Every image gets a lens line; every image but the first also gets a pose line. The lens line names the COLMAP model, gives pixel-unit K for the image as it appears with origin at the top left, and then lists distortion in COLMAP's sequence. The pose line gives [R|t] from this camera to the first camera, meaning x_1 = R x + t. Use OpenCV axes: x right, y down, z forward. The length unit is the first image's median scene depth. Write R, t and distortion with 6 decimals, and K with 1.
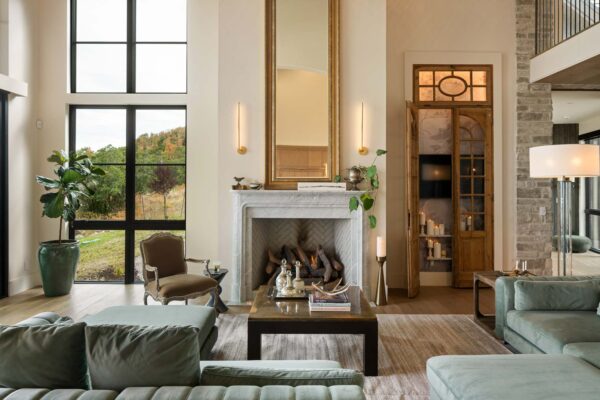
lens RADIAL K [[412.4, 0, 302.4], [0, 412.4, 178.8], [0, 0, 1]] dist [-0.003282, -0.008732]
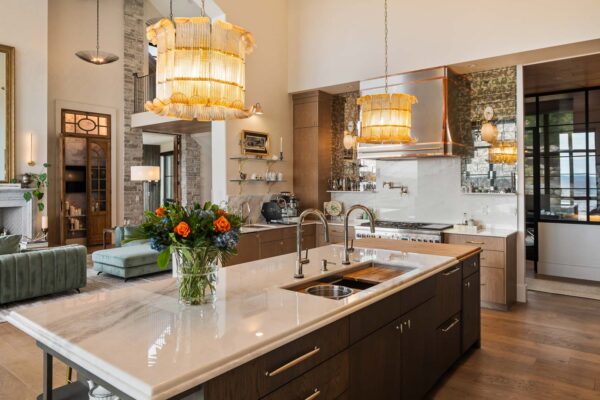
lens RADIAL K [[412.4, 0, 301.6], [0, 412.4, 179.8], [0, 0, 1]] dist [-0.003282, -0.008732]
pose [[0.628257, -0.000060, 0.778006, -0.386174], [-0.003334, 0.999991, 0.002769, -0.011215], [-0.777999, -0.004333, 0.628251, -0.721842]]
